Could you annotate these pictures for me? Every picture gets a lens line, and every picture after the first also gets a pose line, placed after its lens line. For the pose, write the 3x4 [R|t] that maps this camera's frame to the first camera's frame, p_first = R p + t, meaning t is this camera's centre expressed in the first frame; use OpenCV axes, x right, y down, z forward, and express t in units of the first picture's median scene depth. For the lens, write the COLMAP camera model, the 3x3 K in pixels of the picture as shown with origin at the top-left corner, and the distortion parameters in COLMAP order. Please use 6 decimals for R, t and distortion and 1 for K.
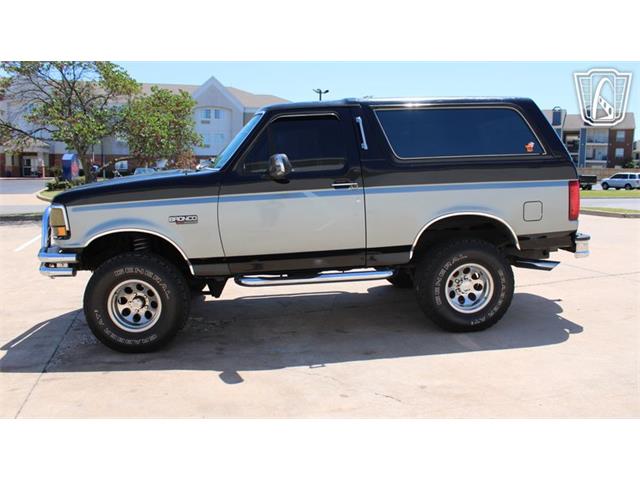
lens RADIAL K [[528.2, 0, 318.6], [0, 528.2, 238.0], [0, 0, 1]] dist [-0.162632, 0.143859]
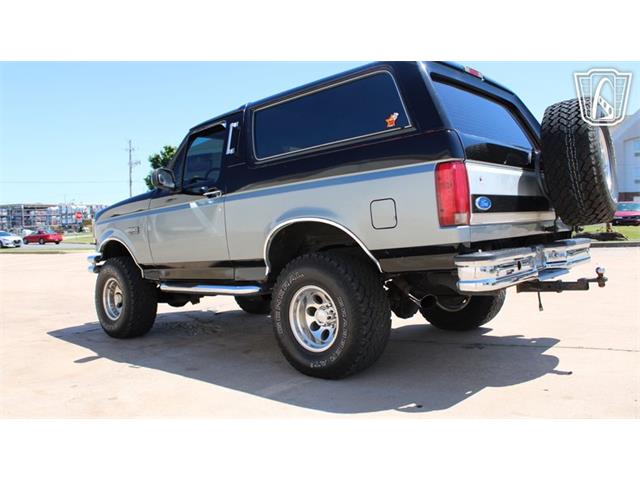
lens RADIAL K [[527.2, 0, 317.9], [0, 527.2, 238.2], [0, 0, 1]] dist [-0.164355, 0.147674]
pose [[0.671404, -0.001514, -0.741090, 0.862895], [-0.059988, 0.996605, -0.056383, 0.022794], [0.738660, 0.082312, 0.669034, 0.485808]]
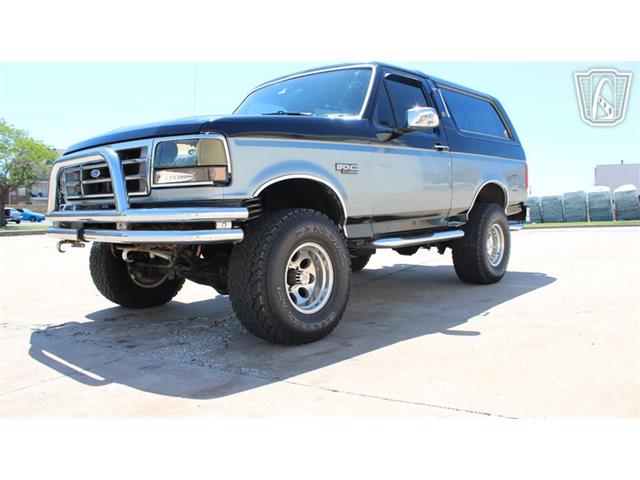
lens RADIAL K [[530.7, 0, 317.6], [0, 530.7, 234.2], [0, 0, 1]] dist [-0.168842, 0.153811]
pose [[0.735784, -0.022294, 0.676849, -0.817824], [0.084383, 0.994687, -0.058967, 0.108279], [-0.671939, 0.100502, 0.733756, 0.398222]]
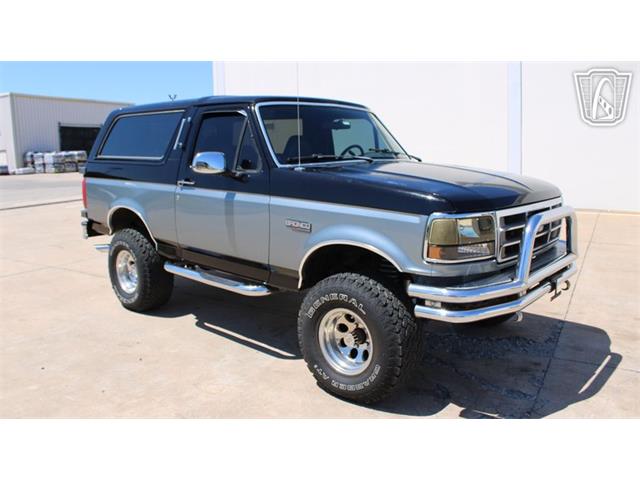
lens RADIAL K [[530.7, 0, 317.6], [0, 530.7, 234.2], [0, 0, 1]] dist [-0.168842, 0.153811]
pose [[-0.675837, -0.087707, 0.731814, -0.894883], [0.119042, 0.966870, 0.225814, -0.256778], [-0.727374, 0.239730, -0.643005, 1.896589]]
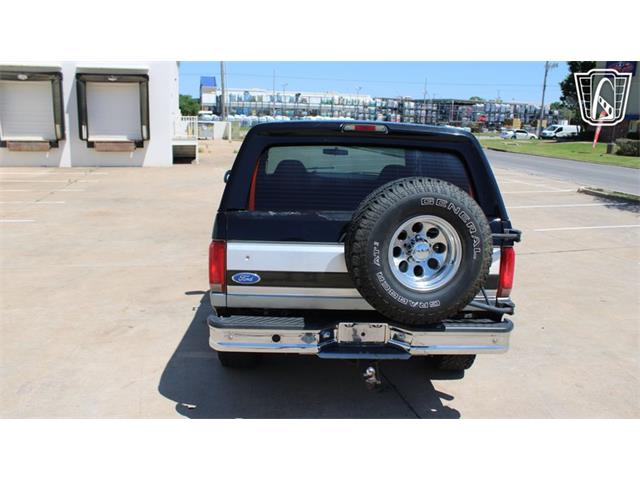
lens RADIAL K [[530.7, 0, 317.6], [0, 530.7, 234.2], [0, 0, 1]] dist [-0.168842, 0.153811]
pose [[-0.054573, 0.212618, -0.975610, 1.245768], [-0.157723, 0.962965, 0.218684, -0.313270], [0.985974, 0.165810, -0.019017, 1.174053]]
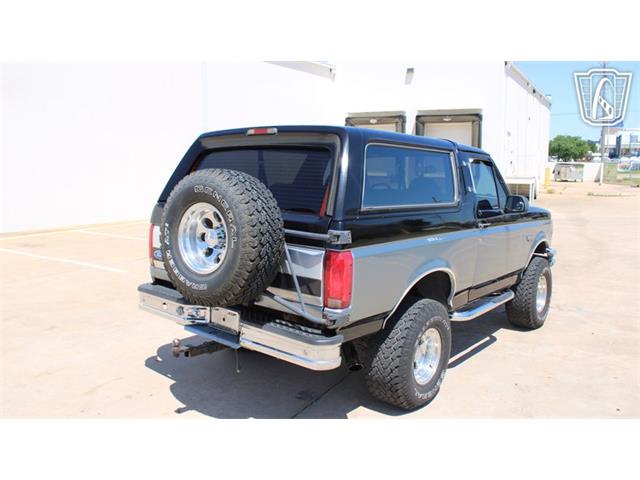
lens RADIAL K [[530.7, 0, 317.6], [0, 530.7, 234.2], [0, 0, 1]] dist [-0.168842, 0.153811]
pose [[-0.709682, 0.101208, -0.697215, 0.976112], [-0.091579, 0.967979, 0.233729, -0.352216], [0.698545, 0.229724, -0.677689, 1.896459]]
